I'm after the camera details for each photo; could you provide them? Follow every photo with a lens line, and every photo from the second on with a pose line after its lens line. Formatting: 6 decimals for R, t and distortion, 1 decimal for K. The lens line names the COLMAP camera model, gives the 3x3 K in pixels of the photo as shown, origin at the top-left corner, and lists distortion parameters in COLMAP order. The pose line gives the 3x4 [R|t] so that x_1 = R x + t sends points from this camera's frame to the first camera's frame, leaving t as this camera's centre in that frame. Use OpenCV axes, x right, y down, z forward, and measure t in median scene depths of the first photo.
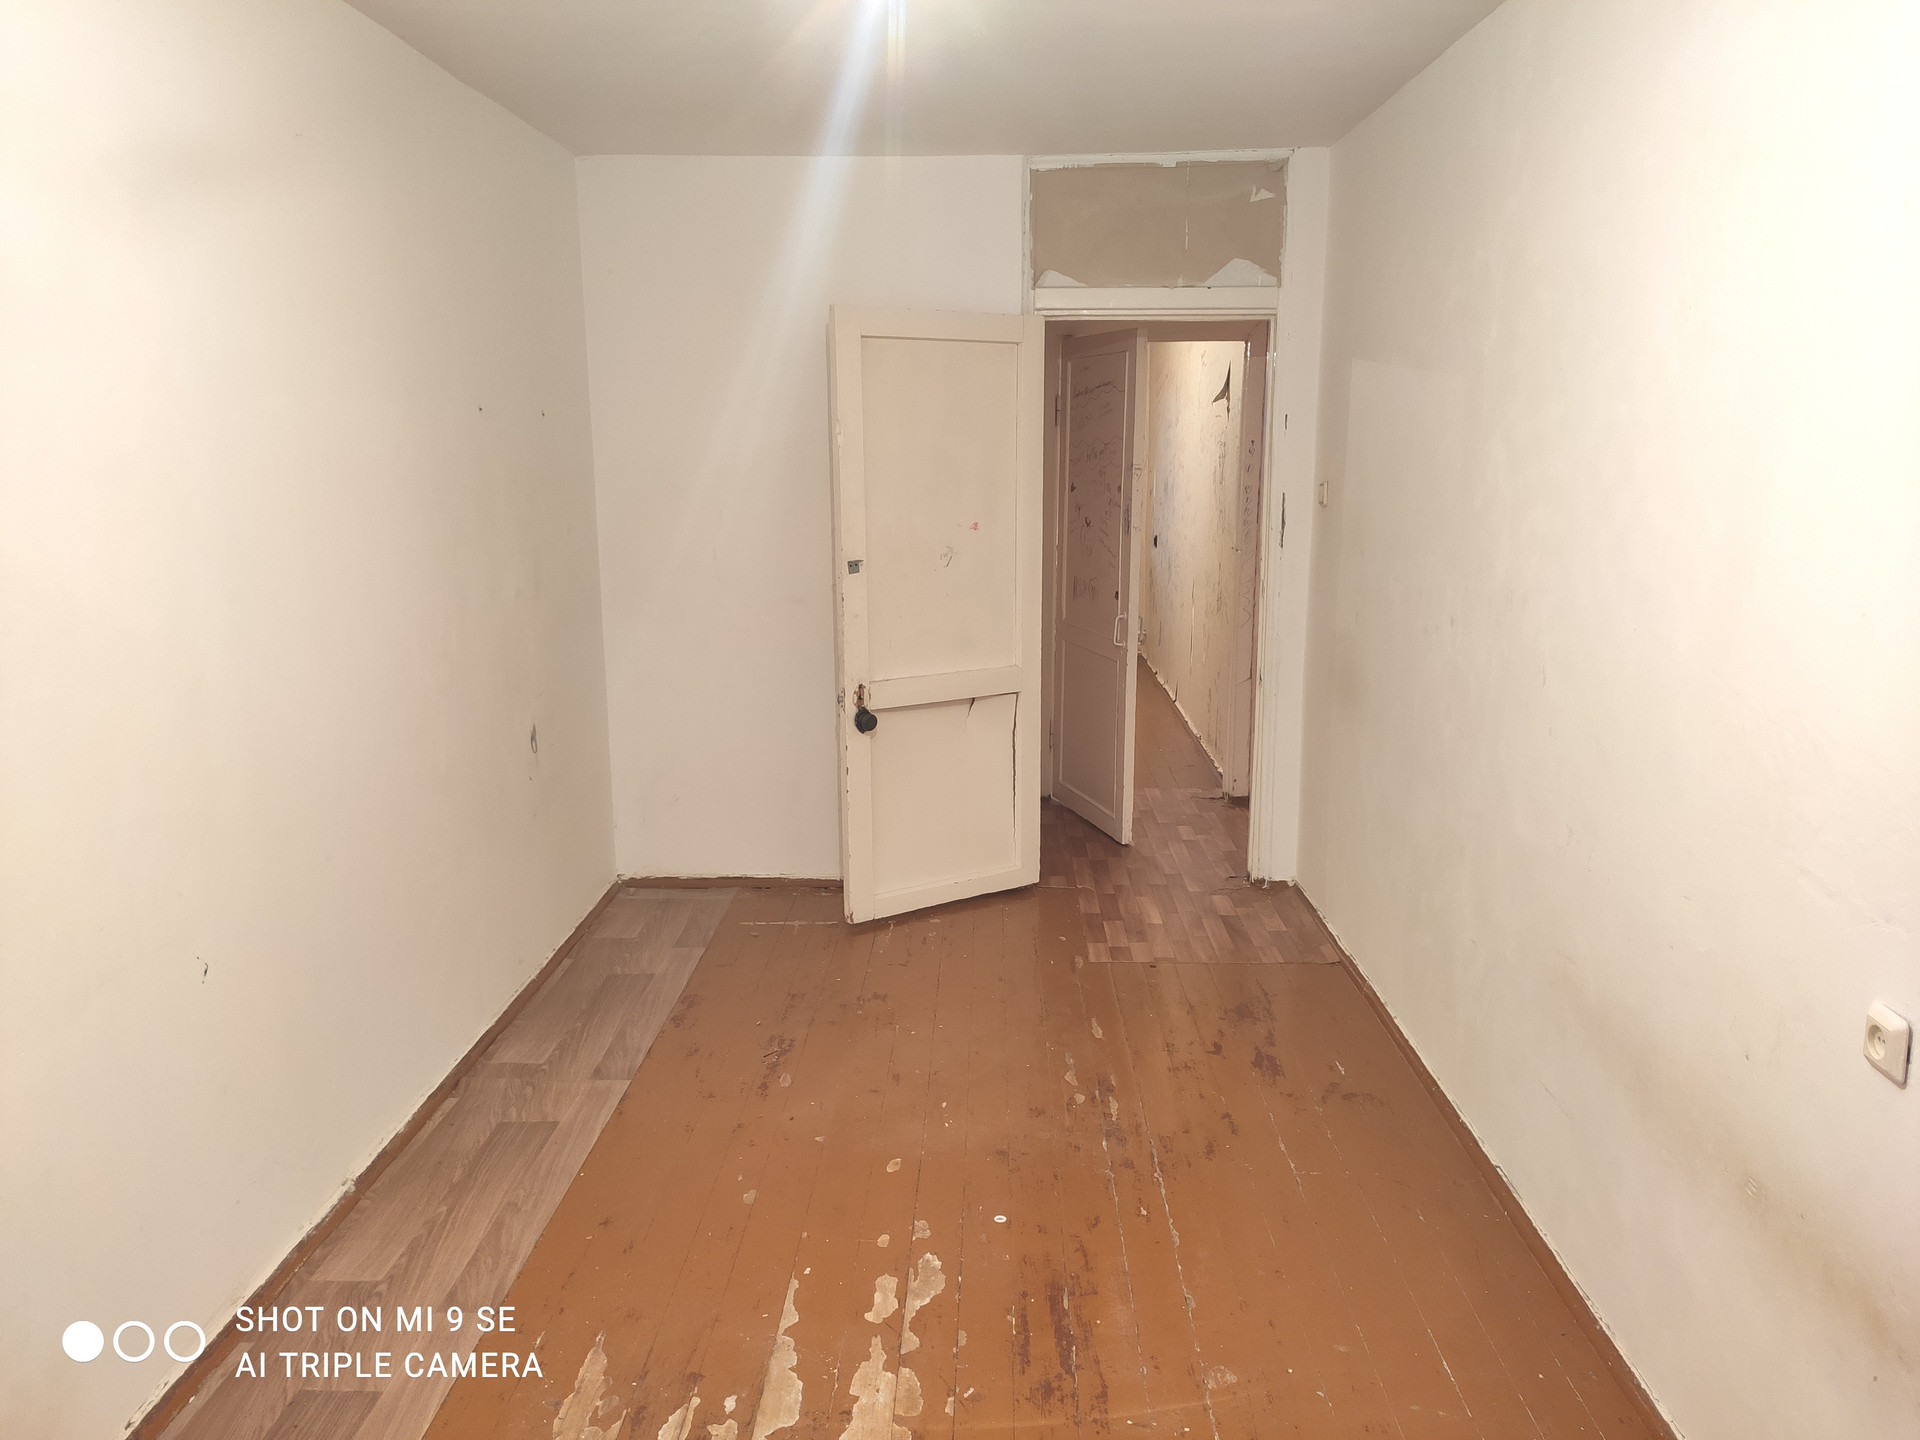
lens RADIAL K [[1424.7, 0, 960.0], [0, 1424.7, 720.0], [0, 0, 1]] dist [0.074633, -0.112700]
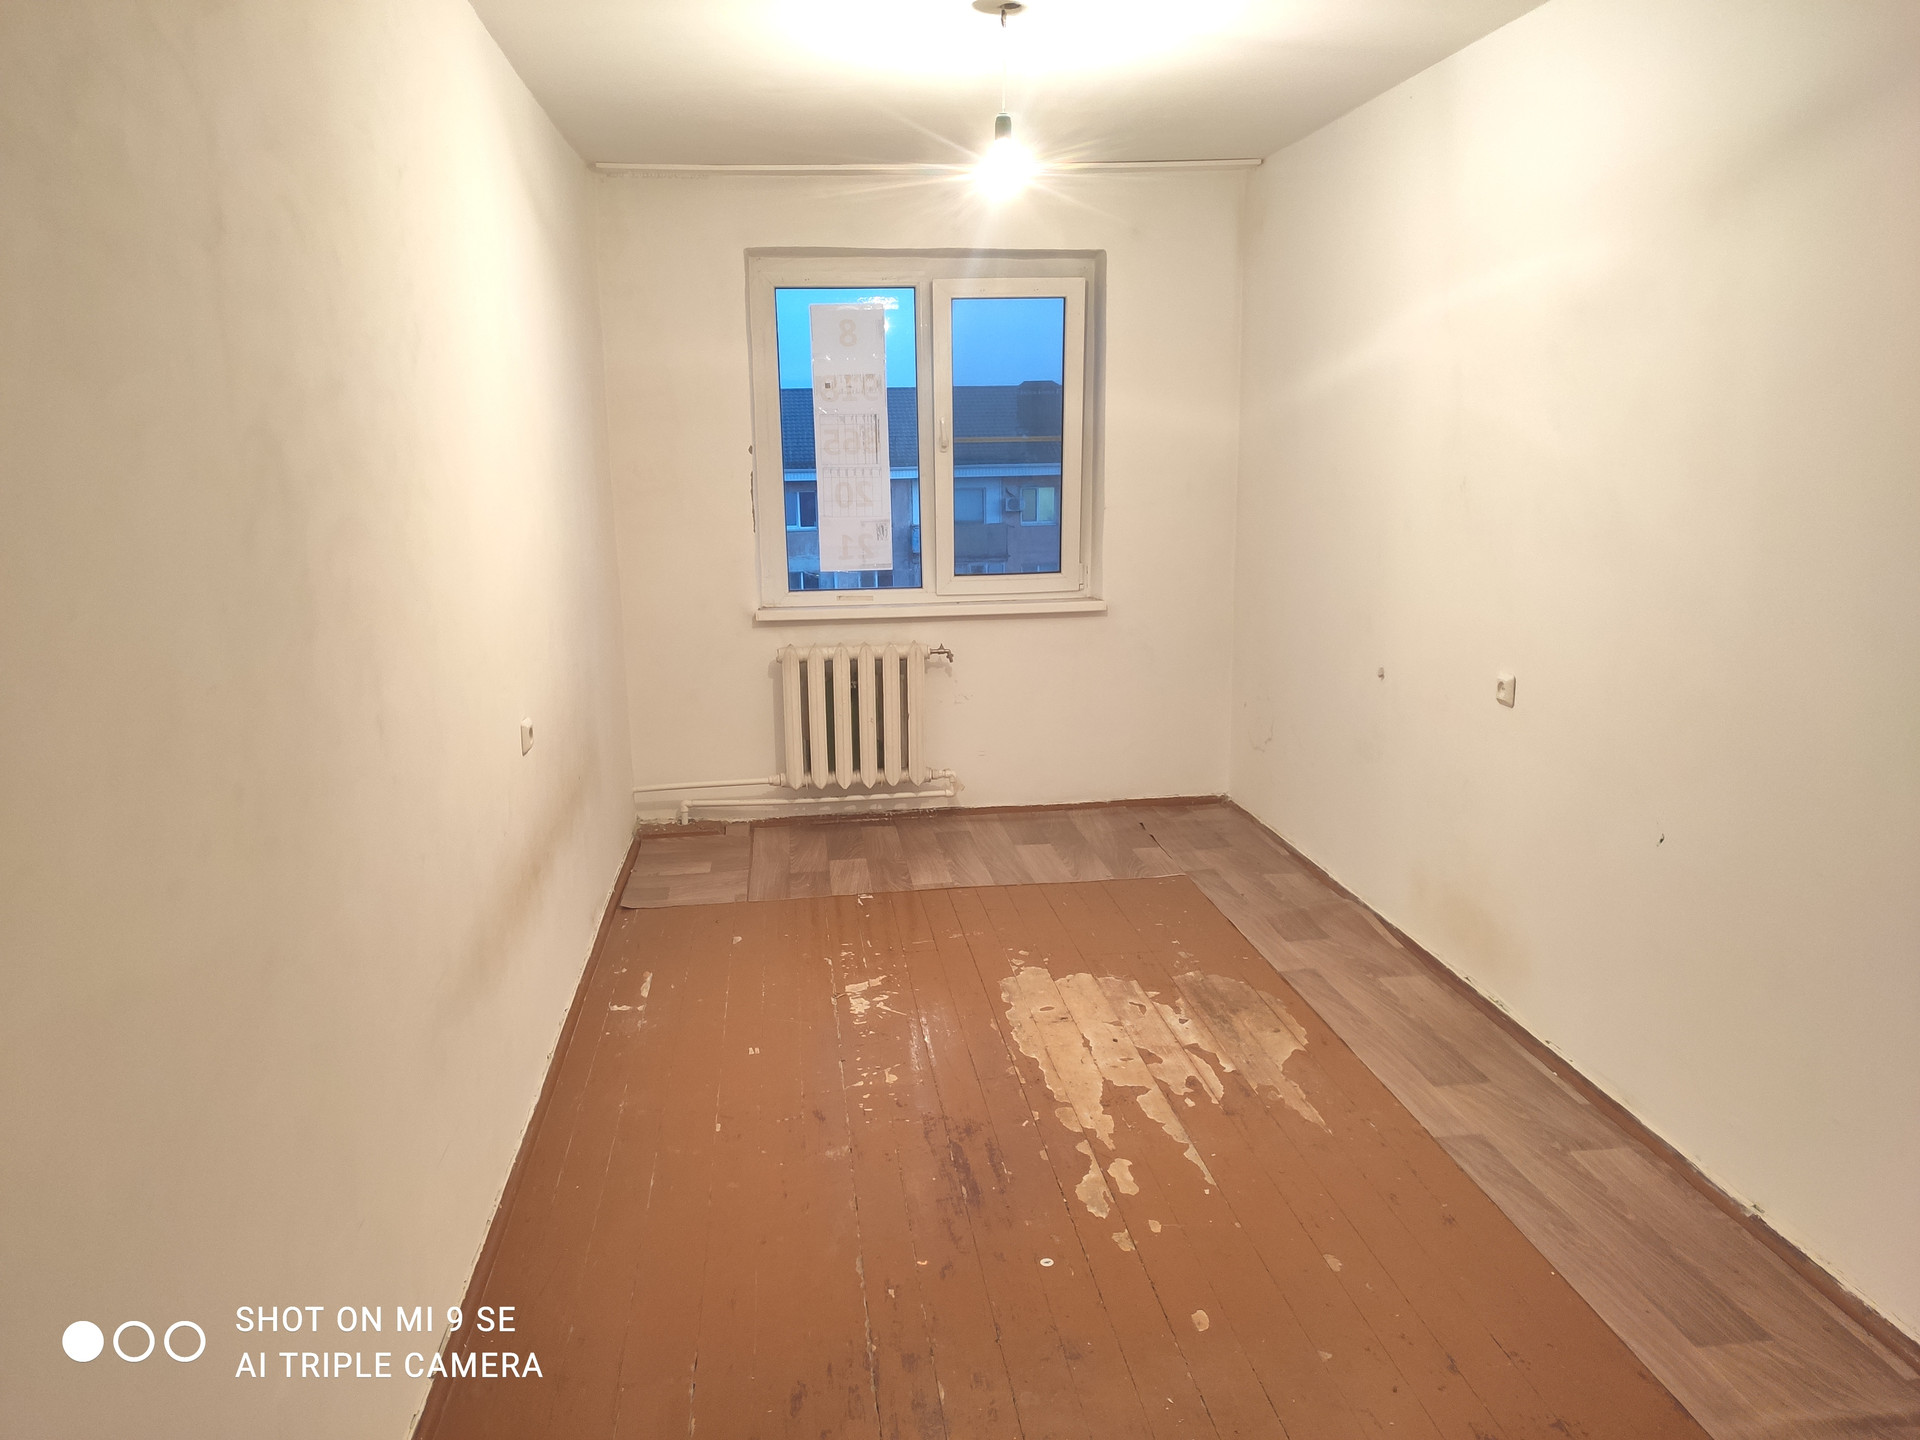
lens RADIAL K [[1424.7, 0, 960.0], [0, 1424.7, 720.0], [0, 0, 1]] dist [0.074633, -0.112700]
pose [[-0.988262, 0.052921, -0.143308, 0.217110], [-0.004320, 0.928025, 0.372494, -0.350868], [0.152706, 0.368741, -0.916903, 1.885393]]
